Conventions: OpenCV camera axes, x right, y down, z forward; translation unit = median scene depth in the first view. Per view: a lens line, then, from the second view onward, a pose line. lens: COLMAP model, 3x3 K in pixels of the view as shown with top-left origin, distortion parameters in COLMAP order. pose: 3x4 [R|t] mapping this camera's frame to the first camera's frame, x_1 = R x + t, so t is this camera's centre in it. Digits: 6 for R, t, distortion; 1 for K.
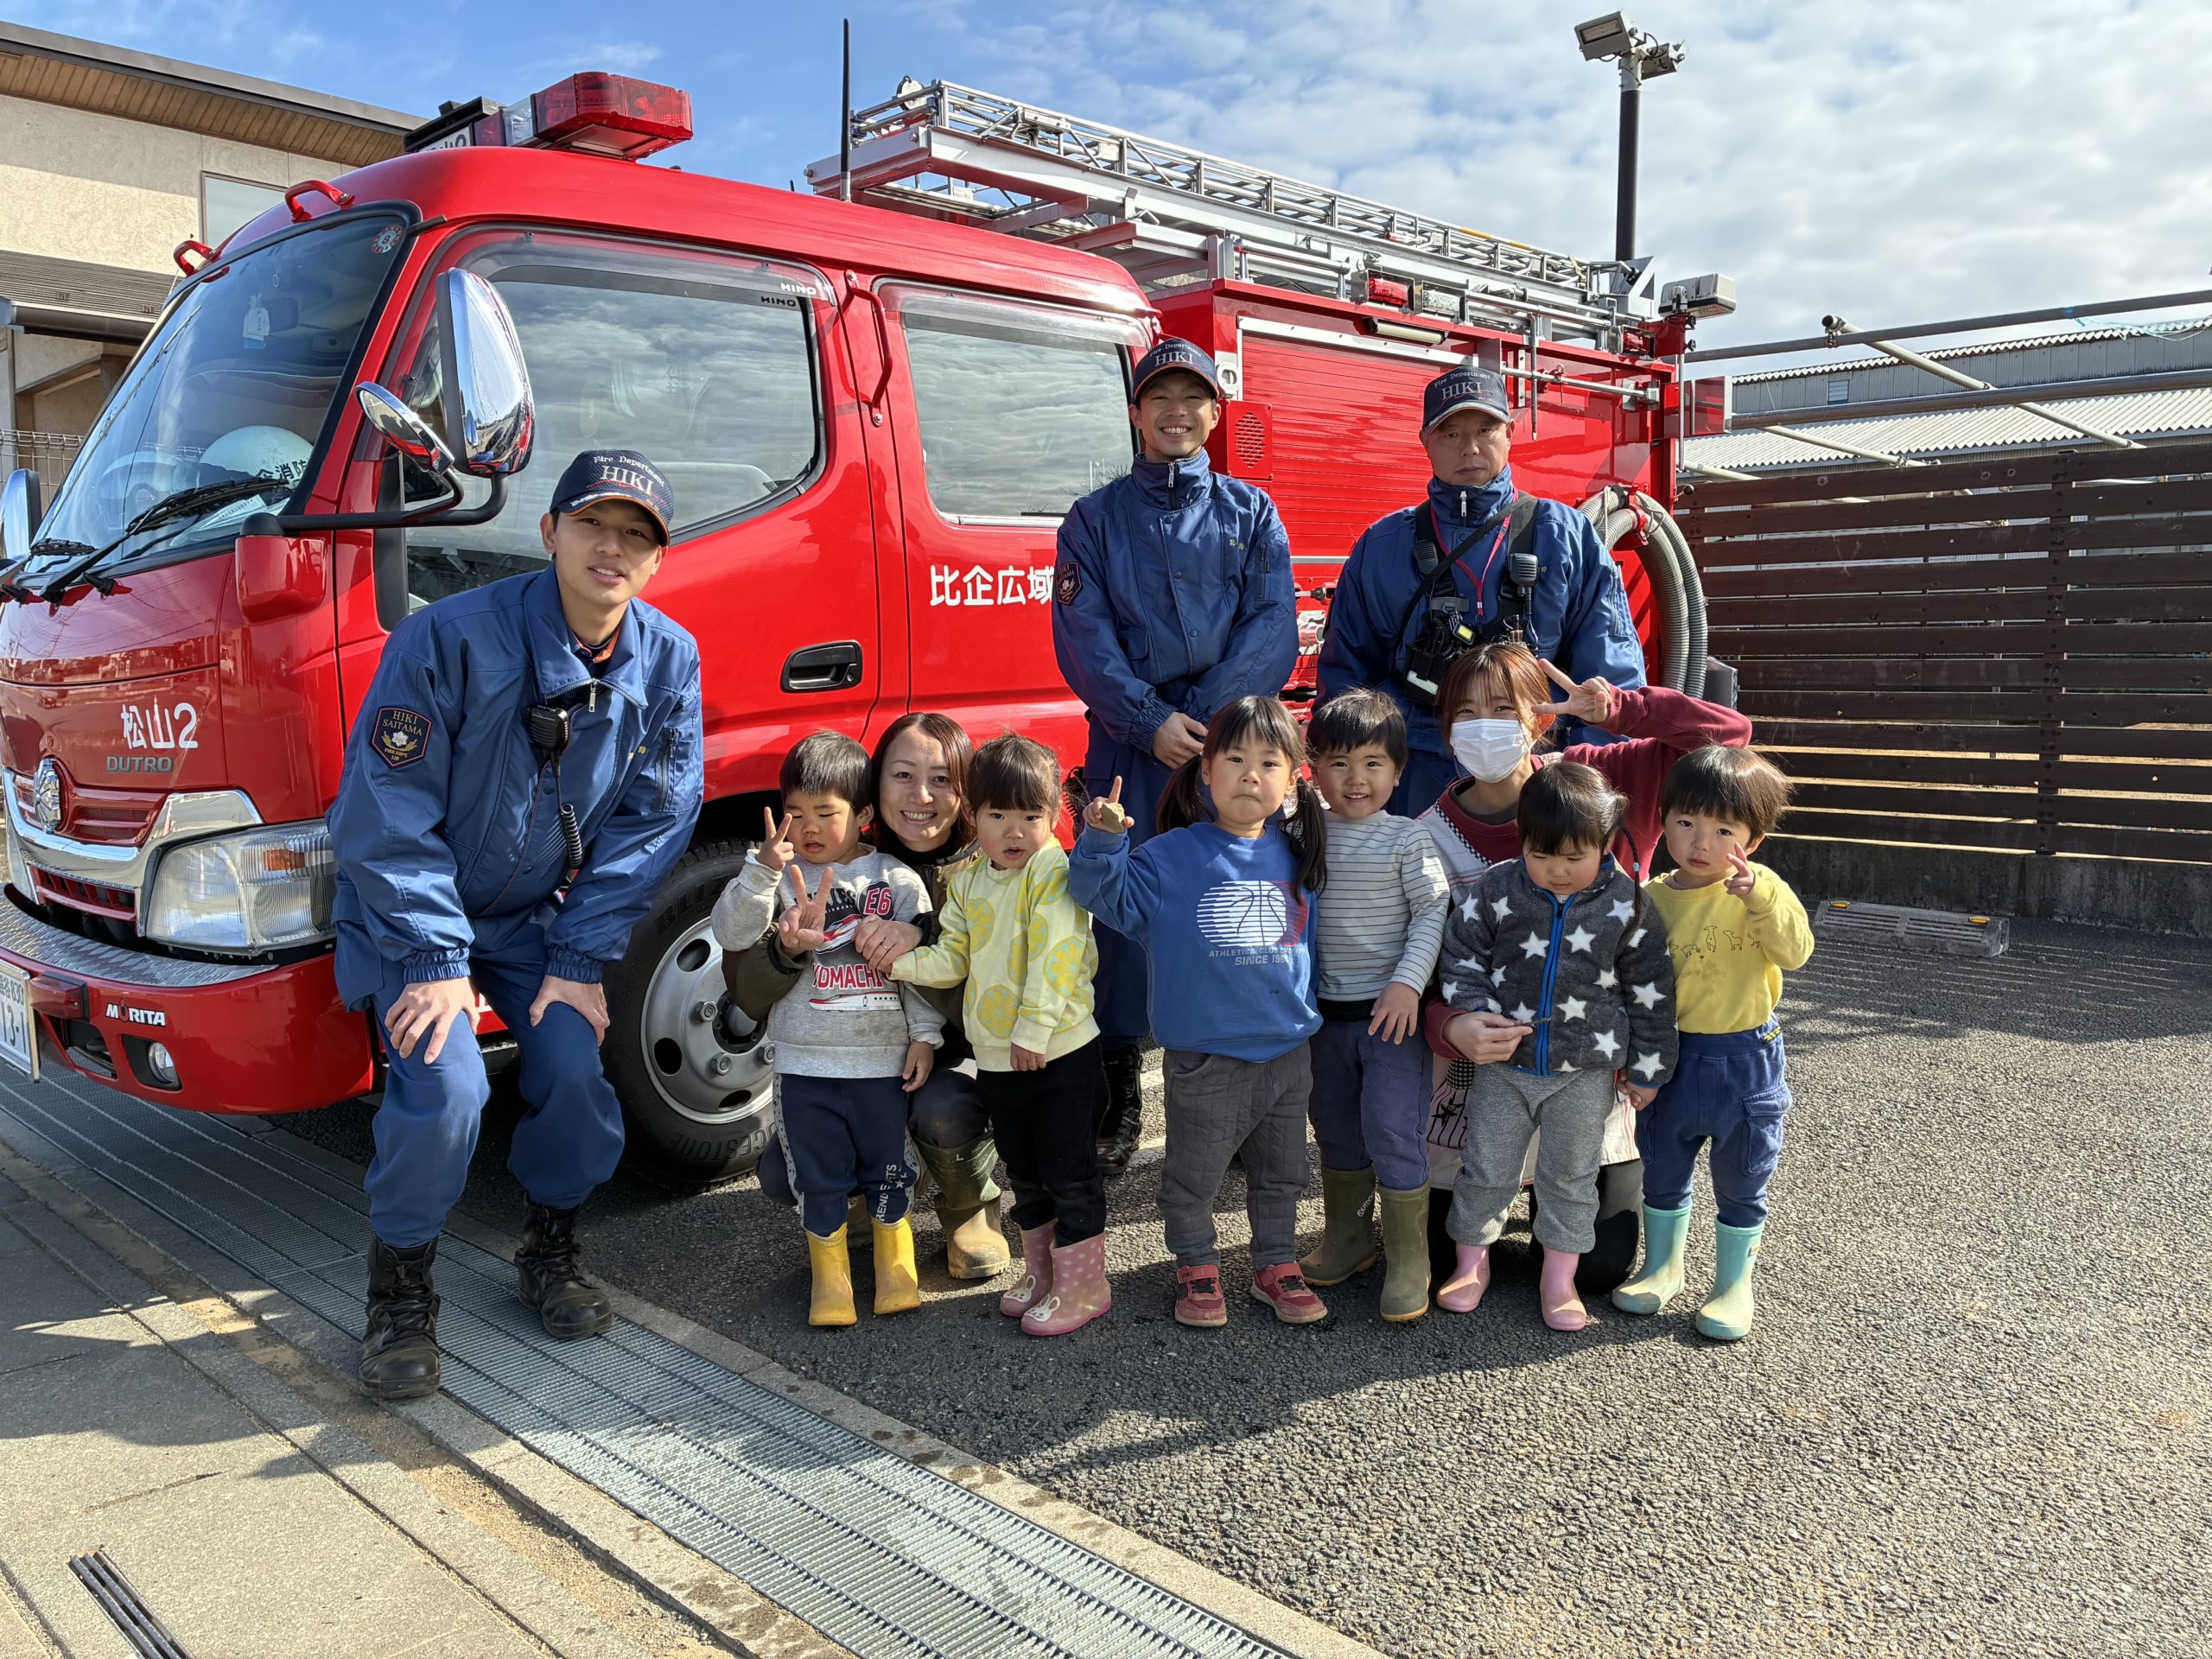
lens RADIAL K [[1695.4, 0, 1098.8], [0, 1695.4, 825.5], [0, 0, 1]] dist [0.041562, -0.052935]
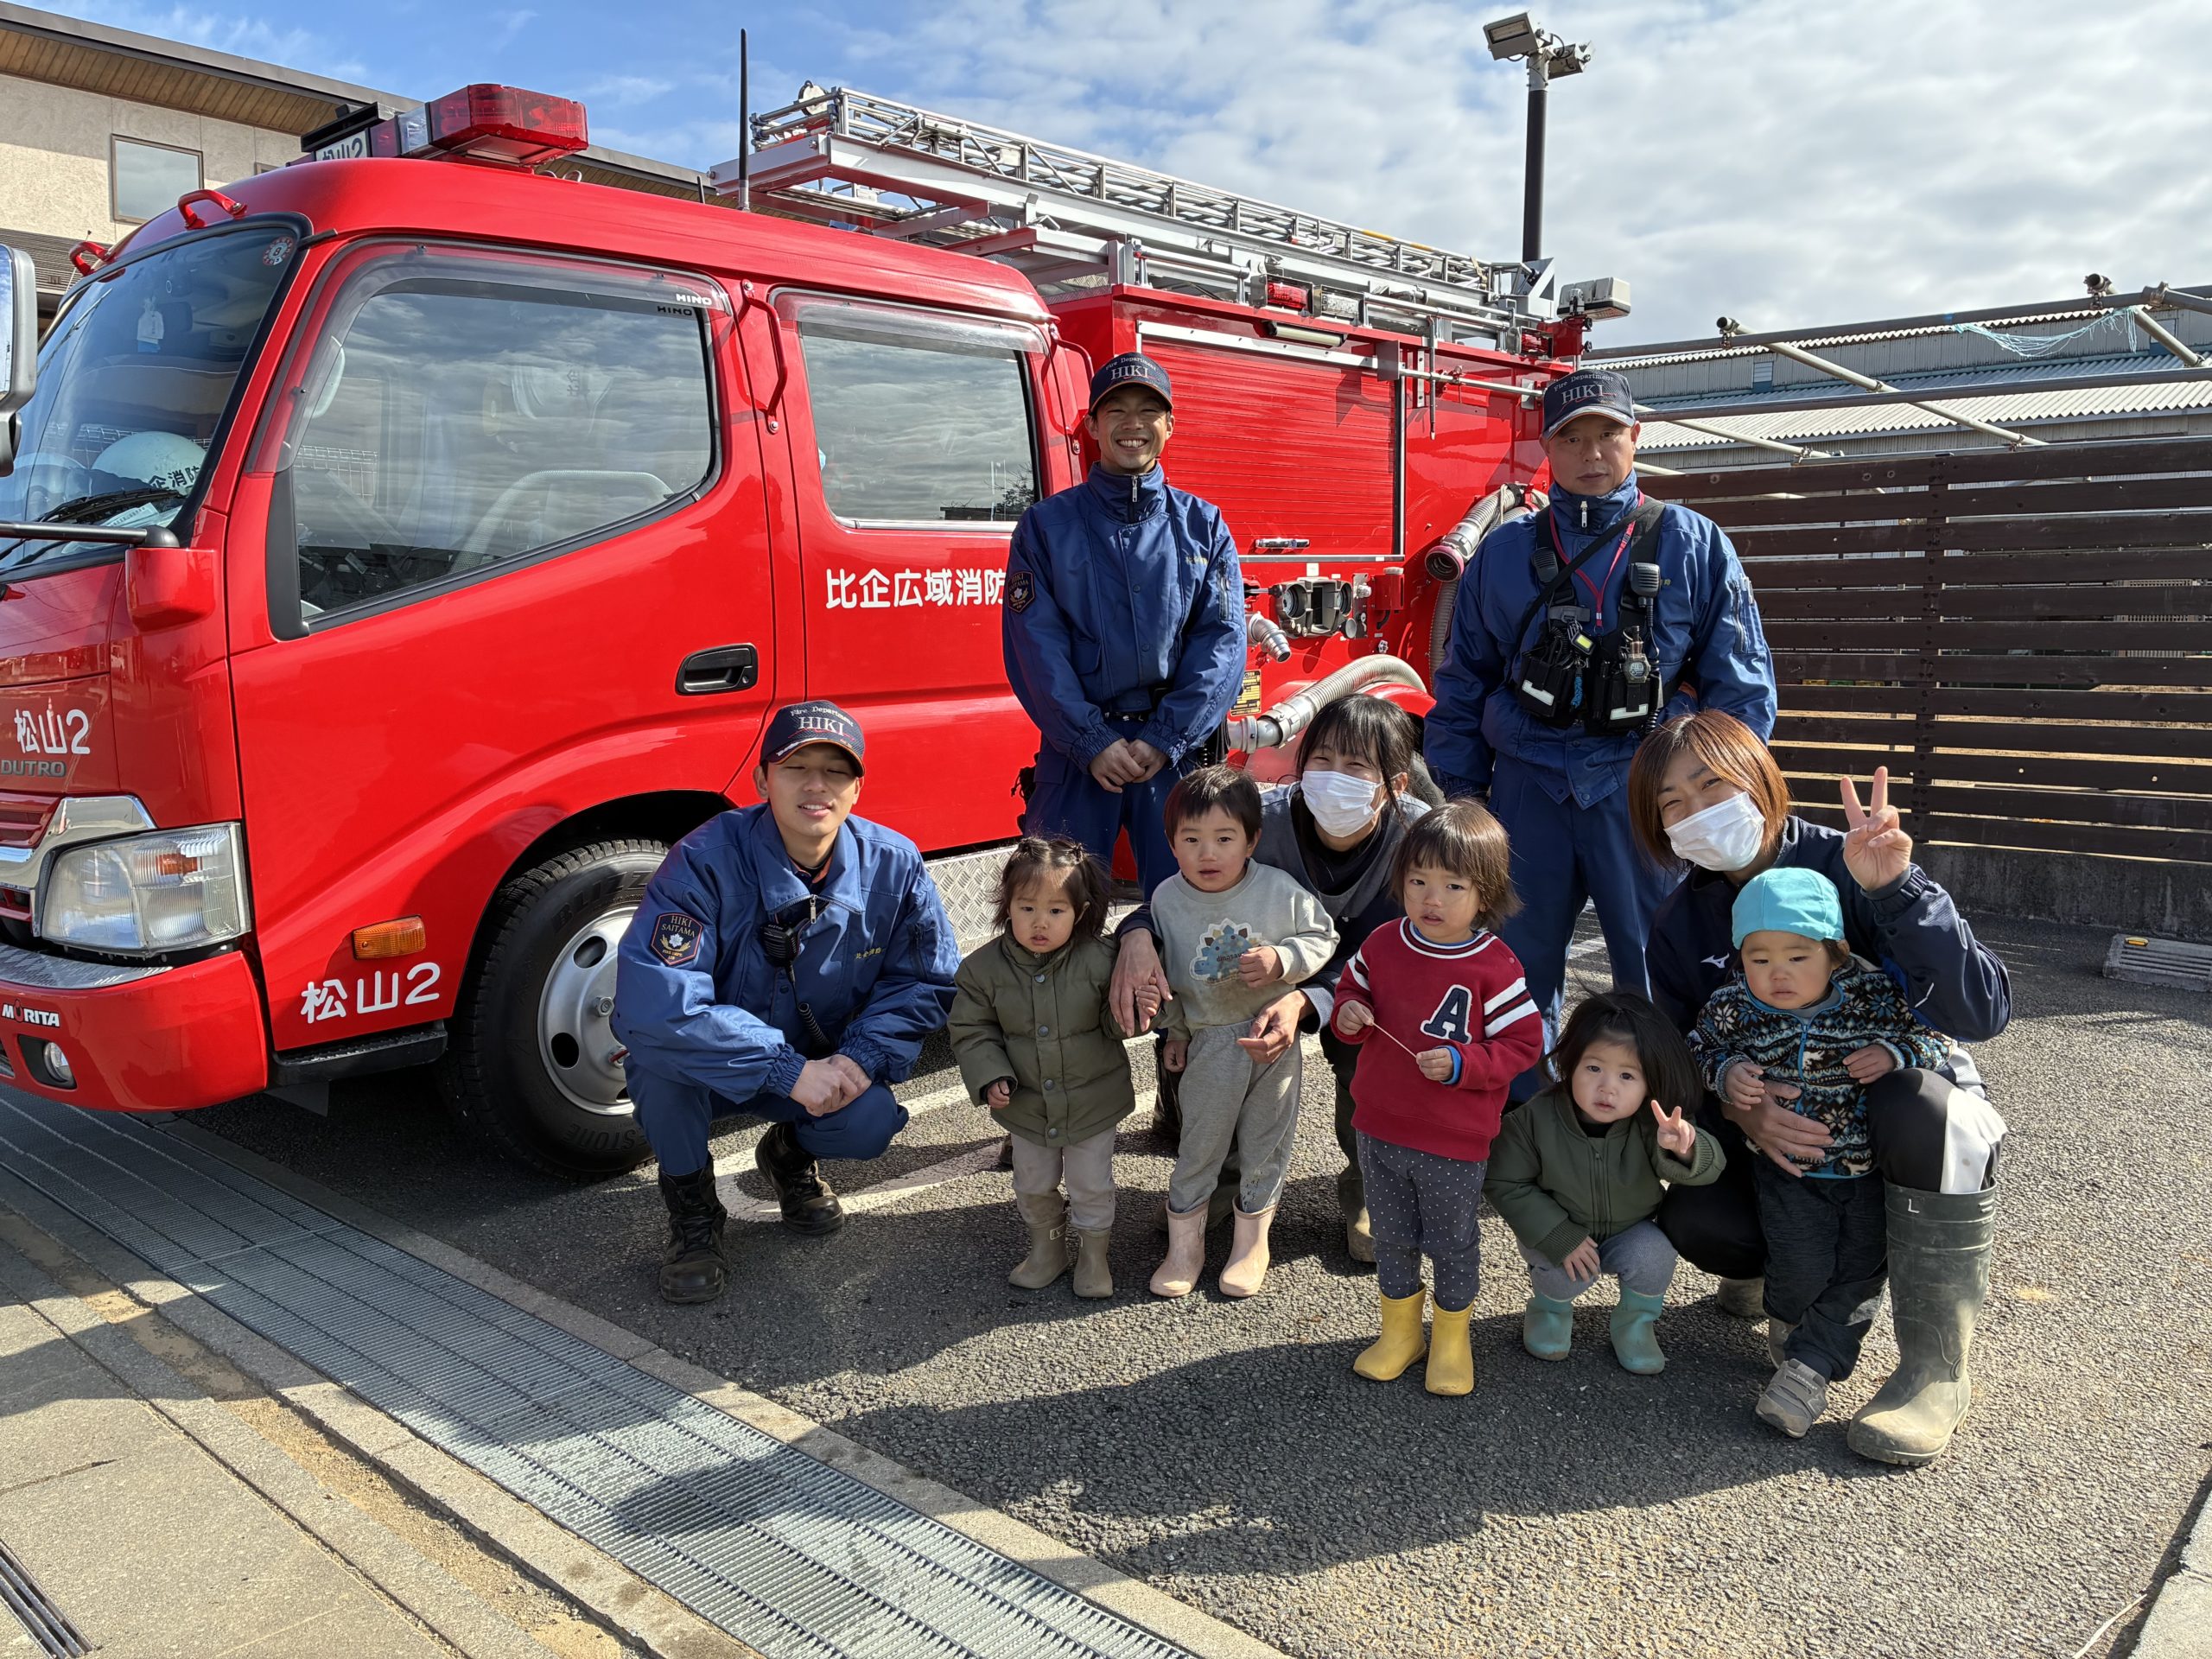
lens RADIAL K [[1695.4, 0, 1105.6], [0, 1695.4, 827.2], [0, 0, 1]] dist [0.041562, -0.052935]
pose [[0.999228, 0.002007, 0.039231, 0.030545], [-0.002731, 0.999827, 0.018408, -0.017892], [-0.039187, -0.018501, 0.999061, -0.034975]]
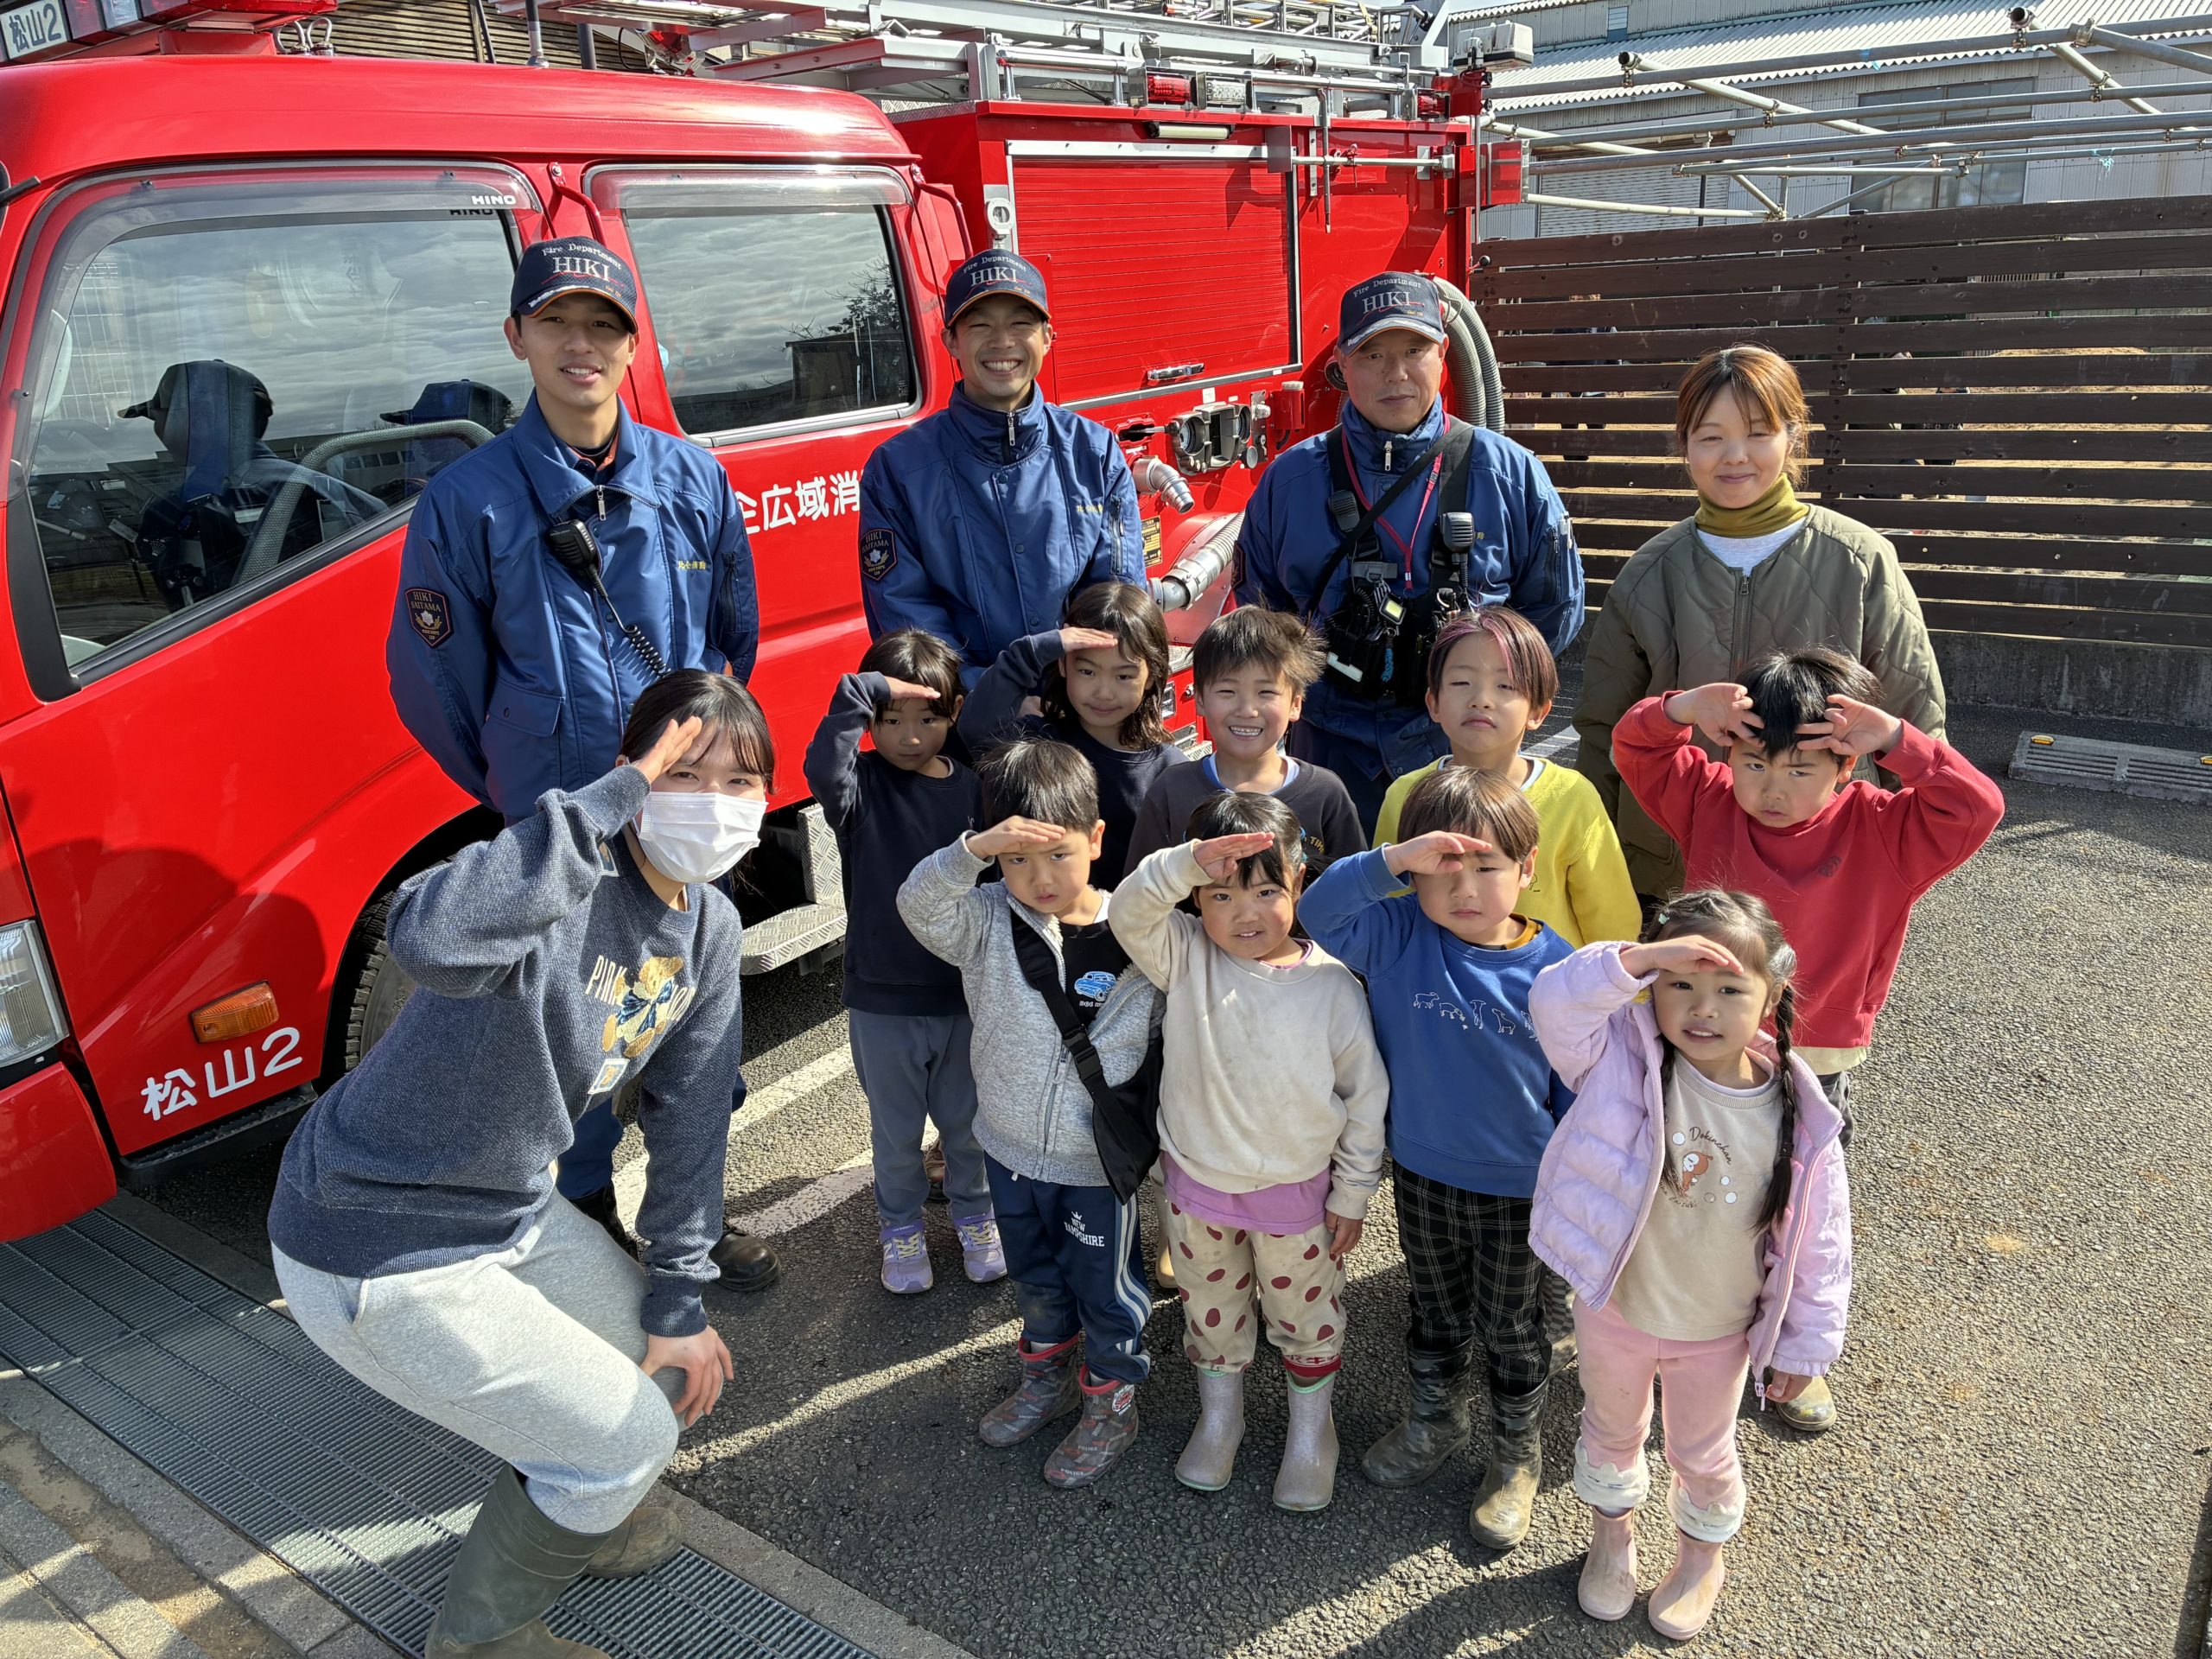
lens RADIAL K [[1695.4, 0, 1117.3], [0, 1695.4, 829.7], [0, 0, 1]] dist [0.041562, -0.052935]
pose [[0.989916, -0.075957, 0.119569, 0.006361], [0.050787, 0.978275, 0.200993, -0.160749], [-0.132238, -0.192894, 0.972268, 0.066499]]
